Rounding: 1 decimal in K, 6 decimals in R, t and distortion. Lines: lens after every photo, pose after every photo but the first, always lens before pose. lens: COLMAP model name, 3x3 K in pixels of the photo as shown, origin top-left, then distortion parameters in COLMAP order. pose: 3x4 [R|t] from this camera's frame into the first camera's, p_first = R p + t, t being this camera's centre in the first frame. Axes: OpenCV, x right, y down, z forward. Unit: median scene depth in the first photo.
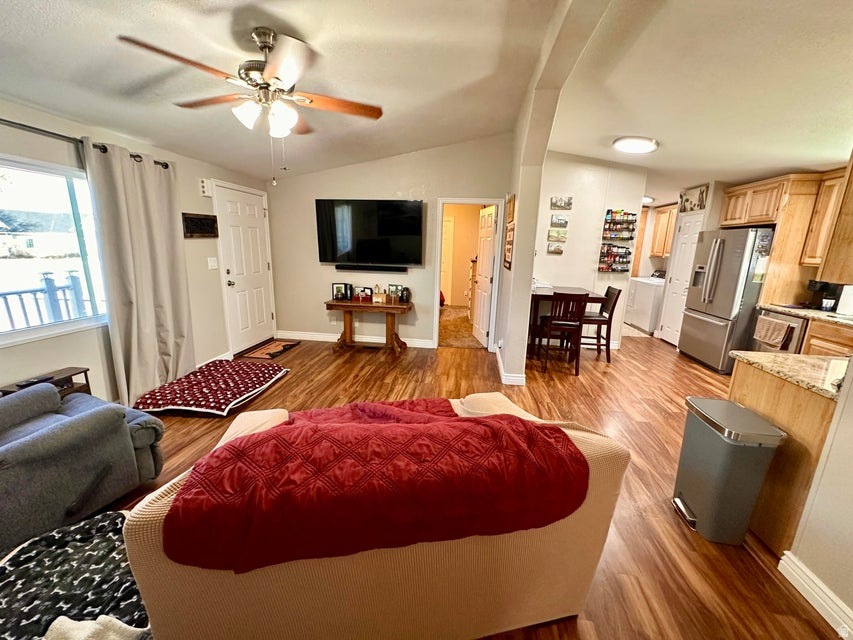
lens RADIAL K [[341.2, 0, 426.5], [0, 341.2, 320.0], [0, 0, 1]] dist [-0.001233, 0.000707]
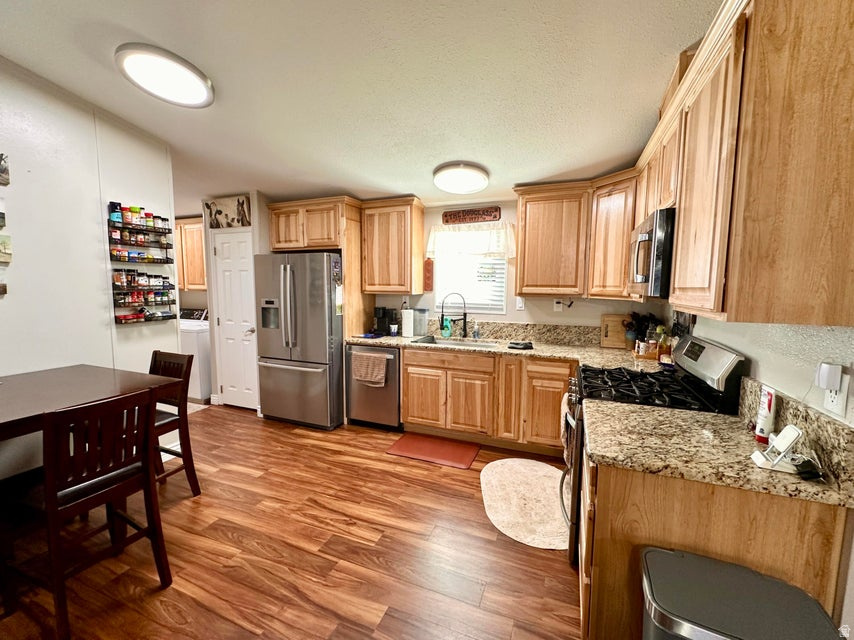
lens RADIAL K [[361.6, 0, 427.0], [0, 361.6, 320.0], [0, 0, 1]] dist [-0.000929, 0.000063]
pose [[0.254564, -0.120399, 0.959532, 0.123555], [0.209632, 0.975497, 0.066787, -0.095066], [-0.944061, 0.184147, 0.273566, 0.457450]]
